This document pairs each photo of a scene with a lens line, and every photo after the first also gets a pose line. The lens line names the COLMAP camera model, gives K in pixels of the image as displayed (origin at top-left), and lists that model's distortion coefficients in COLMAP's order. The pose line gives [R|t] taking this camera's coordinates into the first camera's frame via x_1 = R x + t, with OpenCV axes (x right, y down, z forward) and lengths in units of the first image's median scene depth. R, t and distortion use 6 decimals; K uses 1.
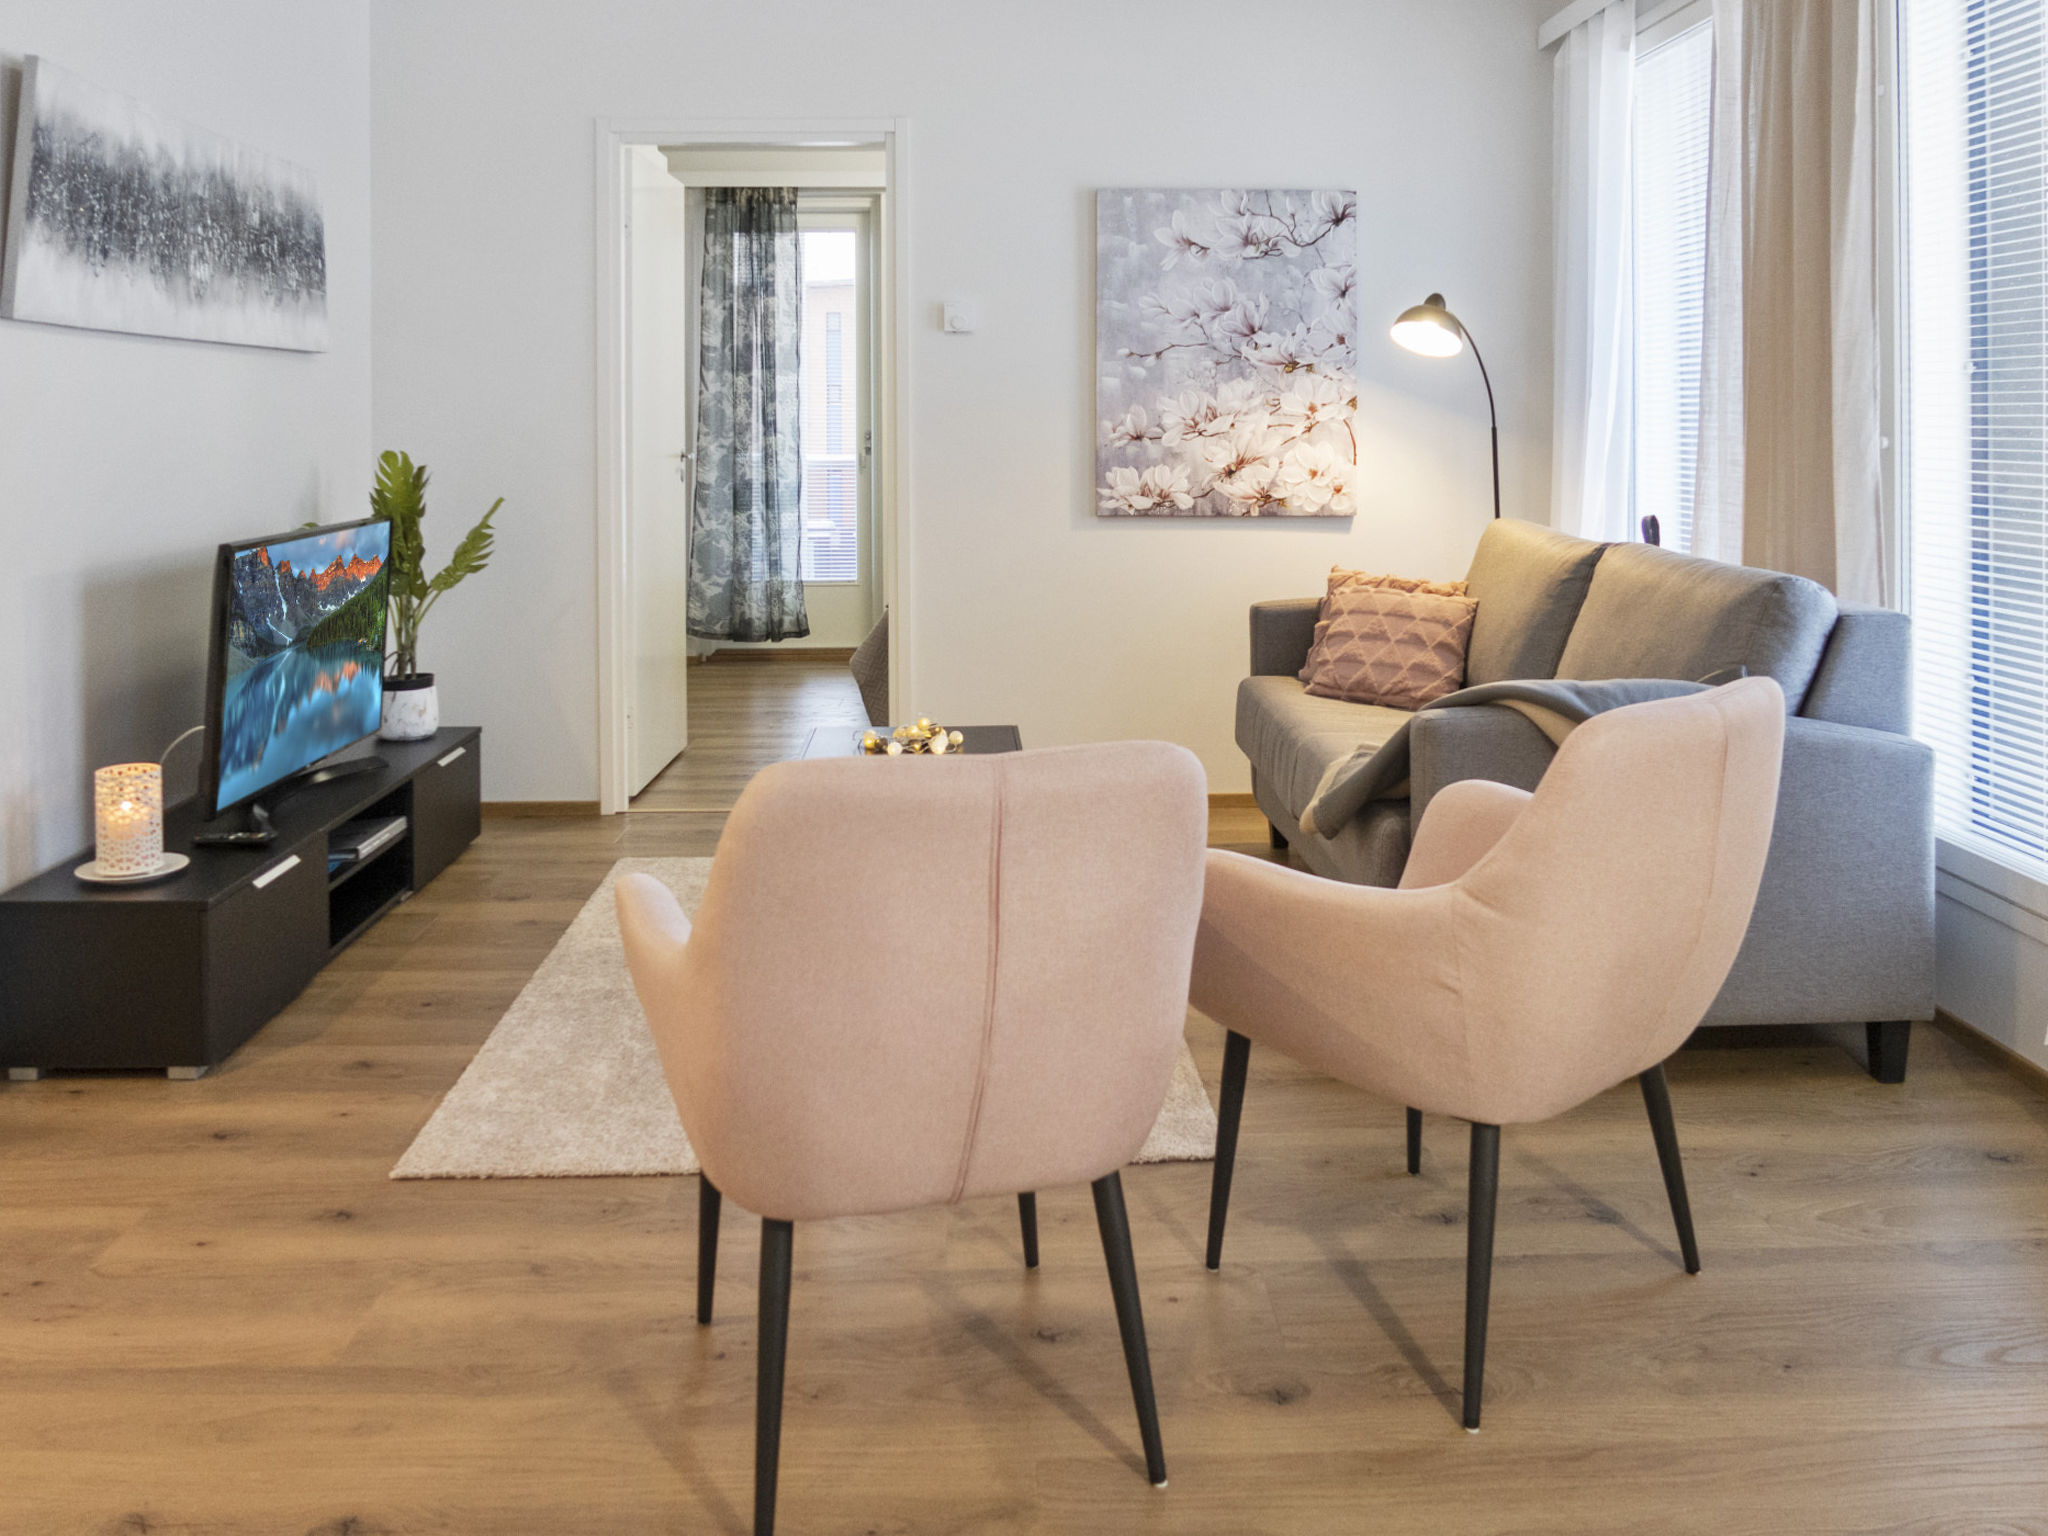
lens RADIAL K [[1711.1, 0, 1031.3], [0, 1711.1, 408.4], [0, 0, 1]] dist [-0.022657, -0.005289]
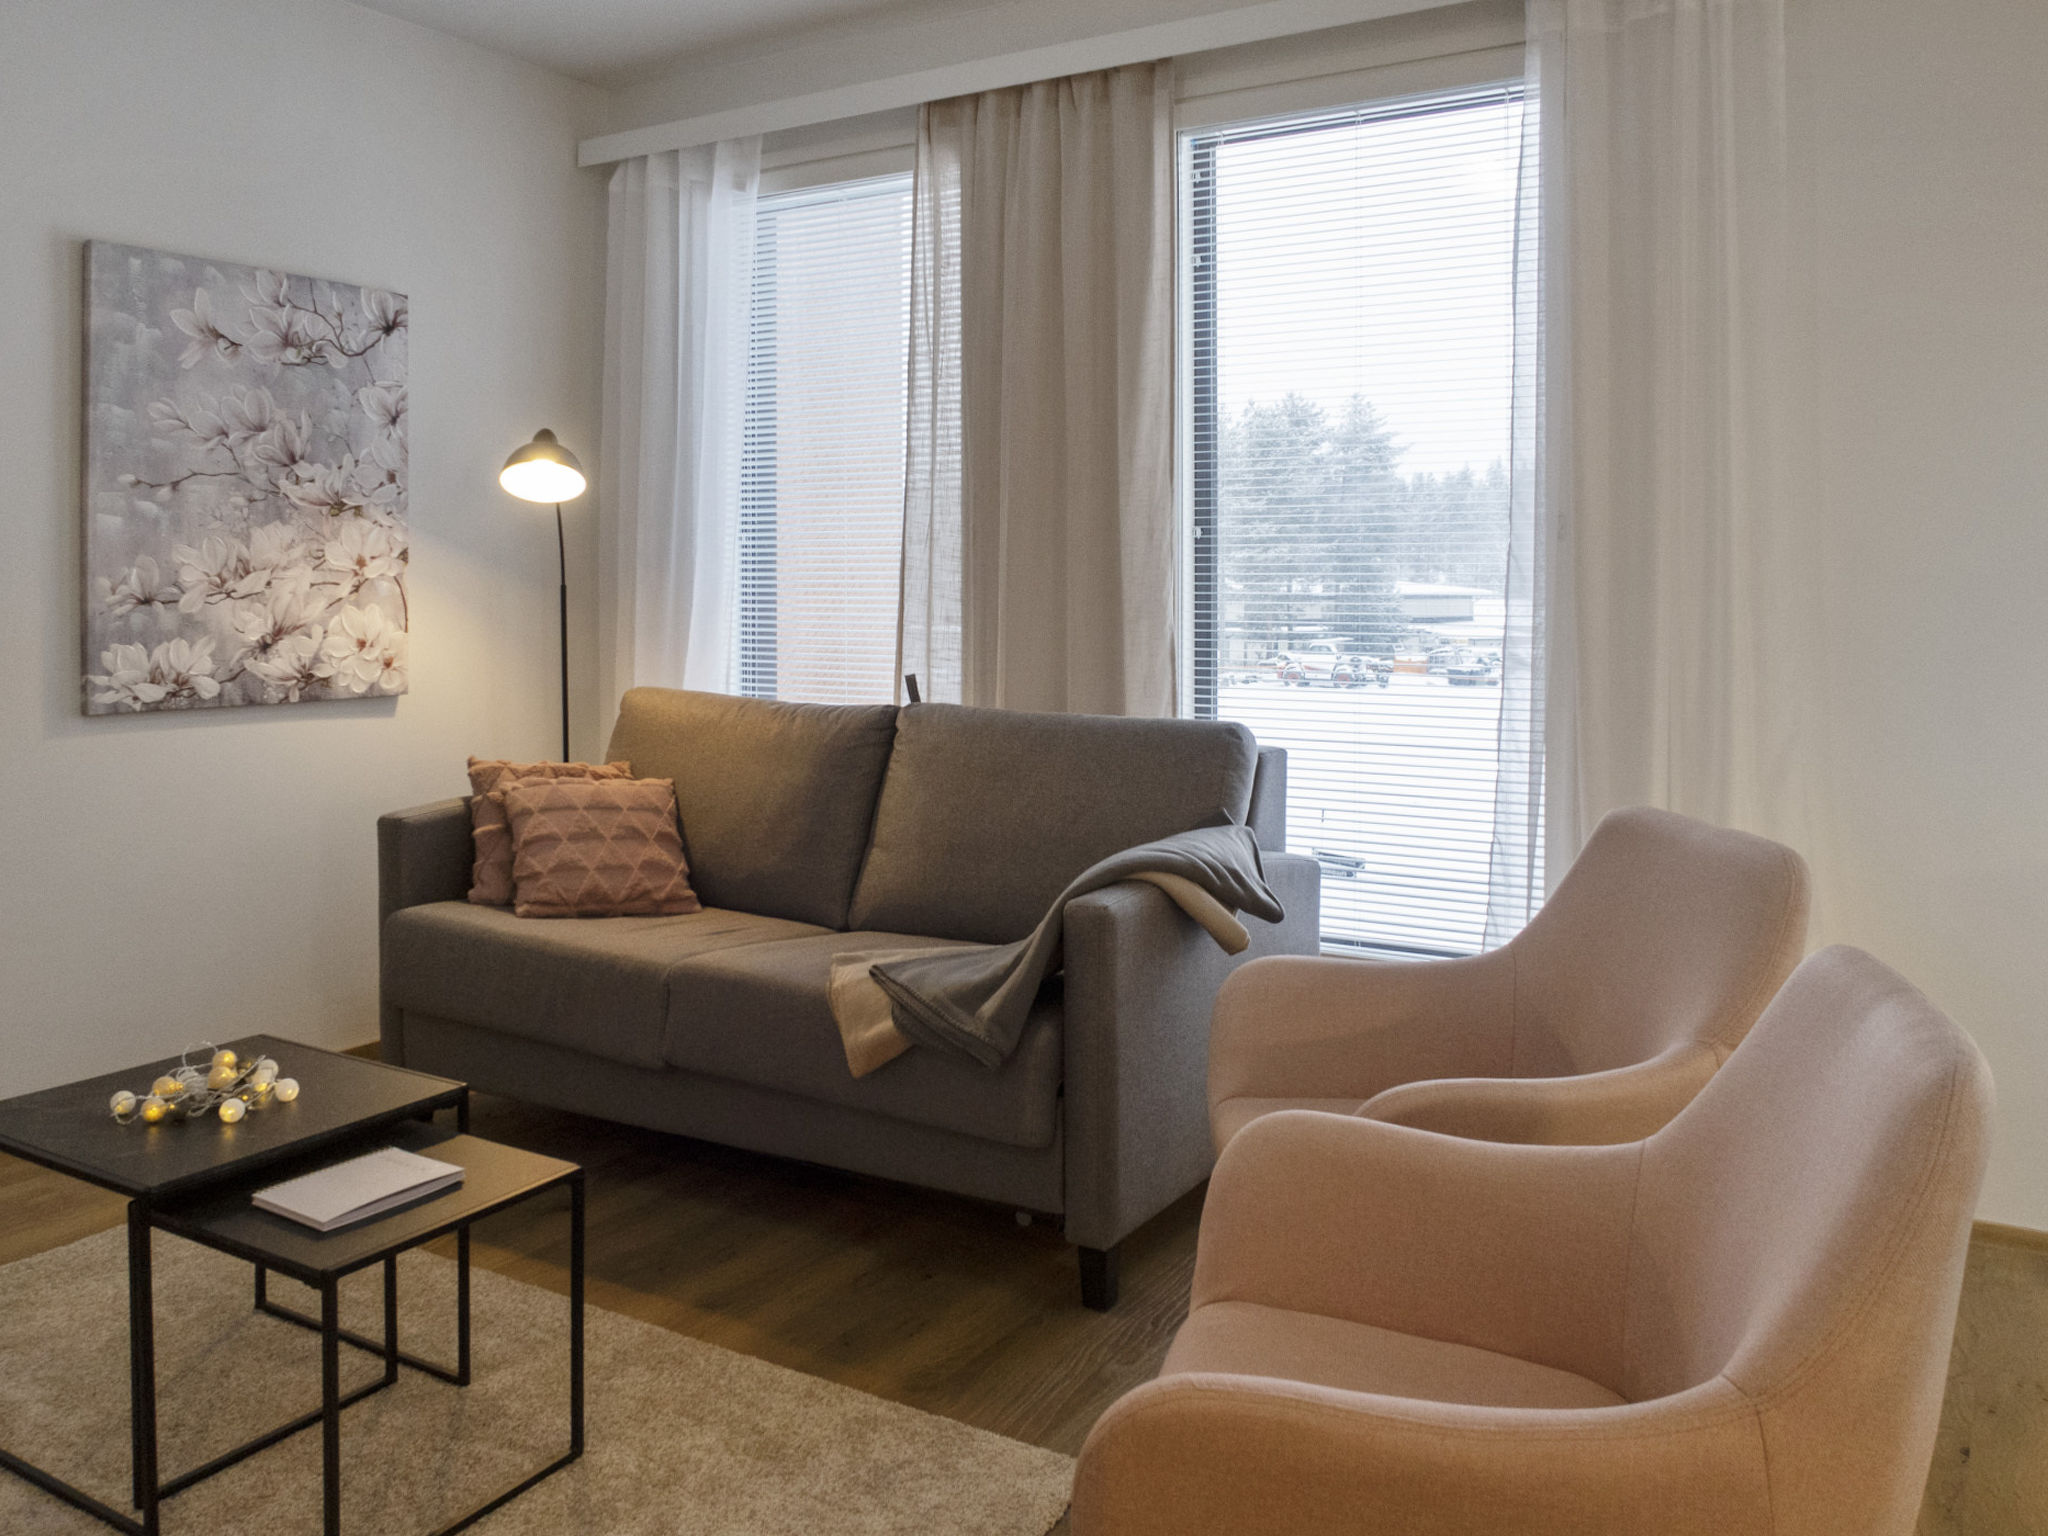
lens RADIAL K [[1671.7, 0, 1015.9], [0, 1671.7, 587.1], [0, 0, 1]] dist [-0.013085, -0.000631]
pose [[0.556137, -0.002919, 0.831086, -0.310350], [-0.008715, 0.999918, 0.009343, 0.001707], [-0.831045, -0.012439, 0.556066, 0.318043]]
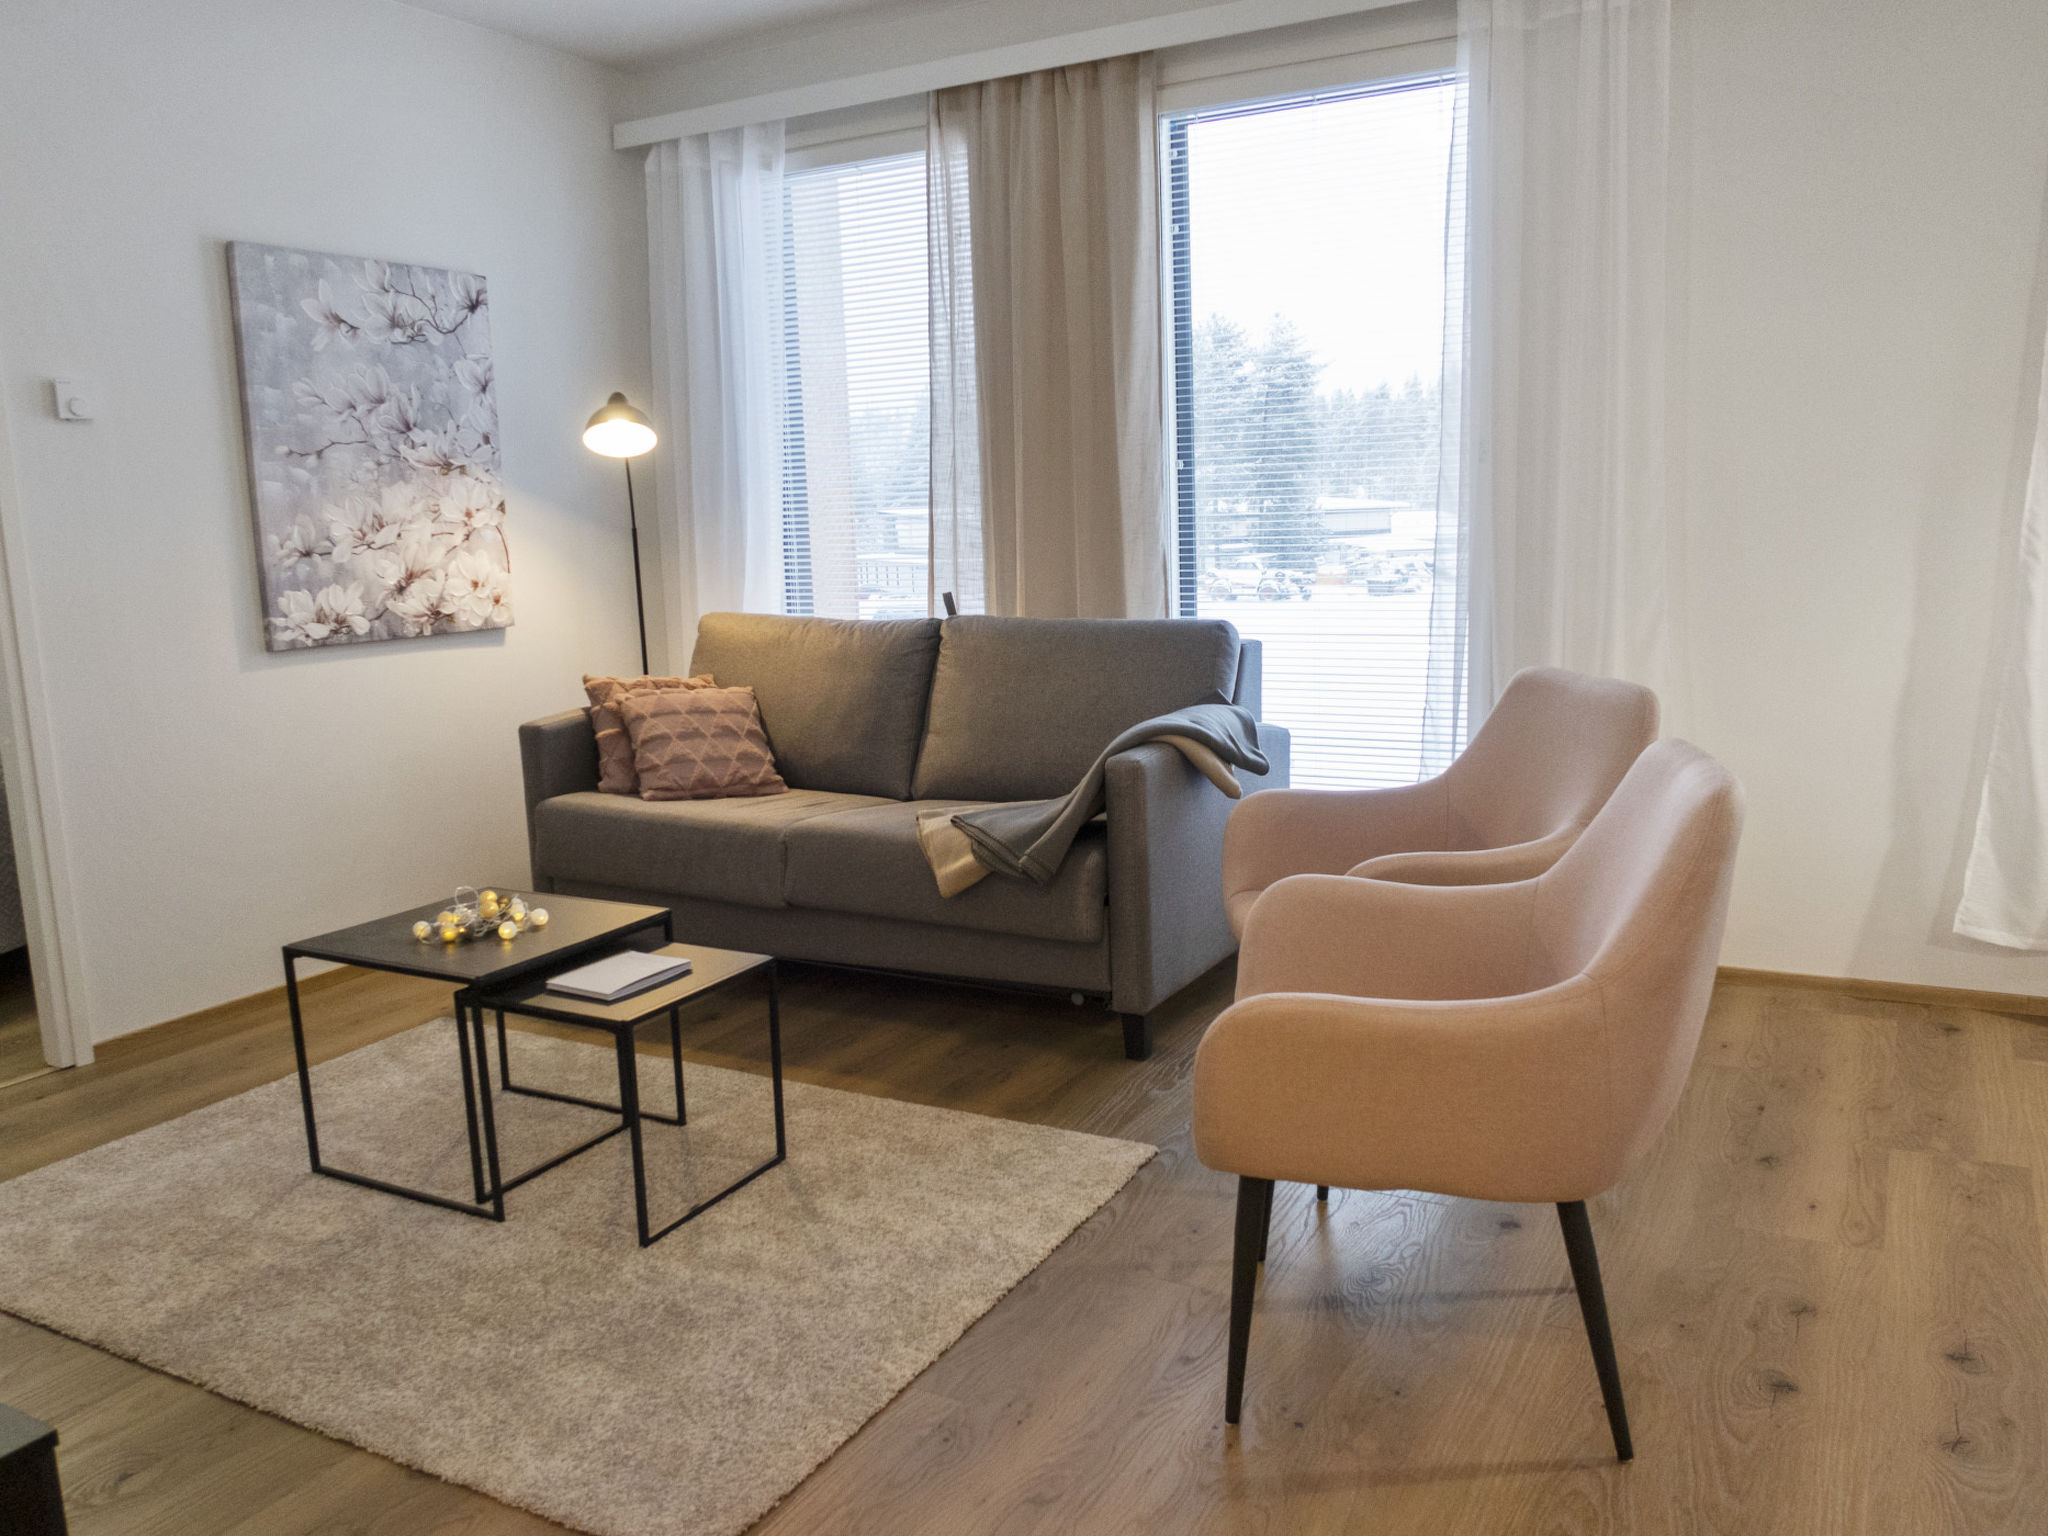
lens RADIAL K [[1619.2, 0, 1024.0], [0, 1619.2, 768.0], [0, 0, 1]] dist [-0.007542, -0.000303]
pose [[0.514063, -0.153852, 0.843842, -0.443369], [0.025065, 0.986057, 0.164512, -0.001020], [-0.857386, -0.063419, 0.510751, 0.285505]]
